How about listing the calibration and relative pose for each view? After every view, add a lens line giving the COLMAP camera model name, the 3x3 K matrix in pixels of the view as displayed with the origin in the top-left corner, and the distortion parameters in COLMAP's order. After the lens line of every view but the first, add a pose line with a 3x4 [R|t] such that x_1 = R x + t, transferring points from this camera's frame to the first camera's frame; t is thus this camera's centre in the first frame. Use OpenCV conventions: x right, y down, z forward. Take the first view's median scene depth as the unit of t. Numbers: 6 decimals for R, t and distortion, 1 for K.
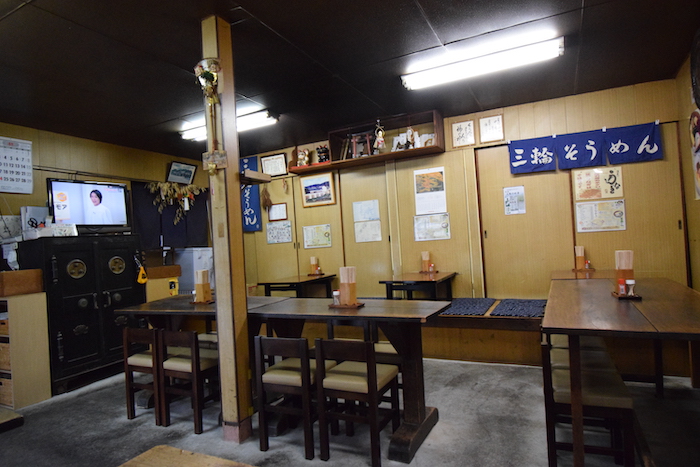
lens RADIAL K [[426.3, 0, 349.7], [0, 426.3, 232.5], [0, 0, 1]] dist [-0.009106, -0.003387]
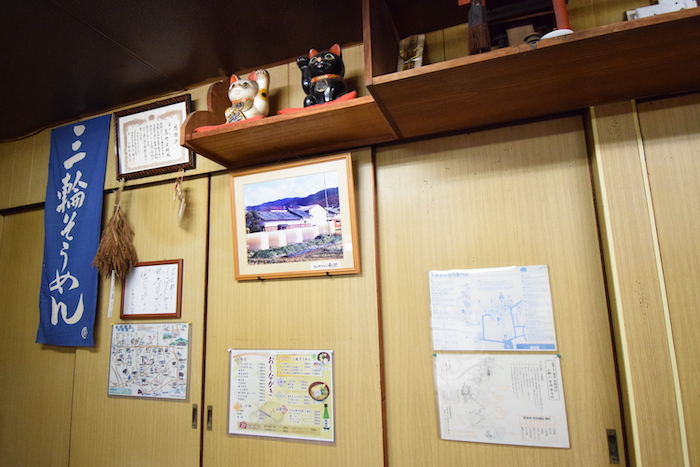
lens RADIAL K [[386.0, 0, 347.3], [0, 386.0, 232.1], [0, 0, 1]] dist [-0.000060, 0.000231]
pose [[0.993562, 0.055971, 0.098503, -0.063090], [-0.040140, 0.986953, -0.155923, -0.053294], [-0.105945, 0.150965, 0.982845, 0.740080]]
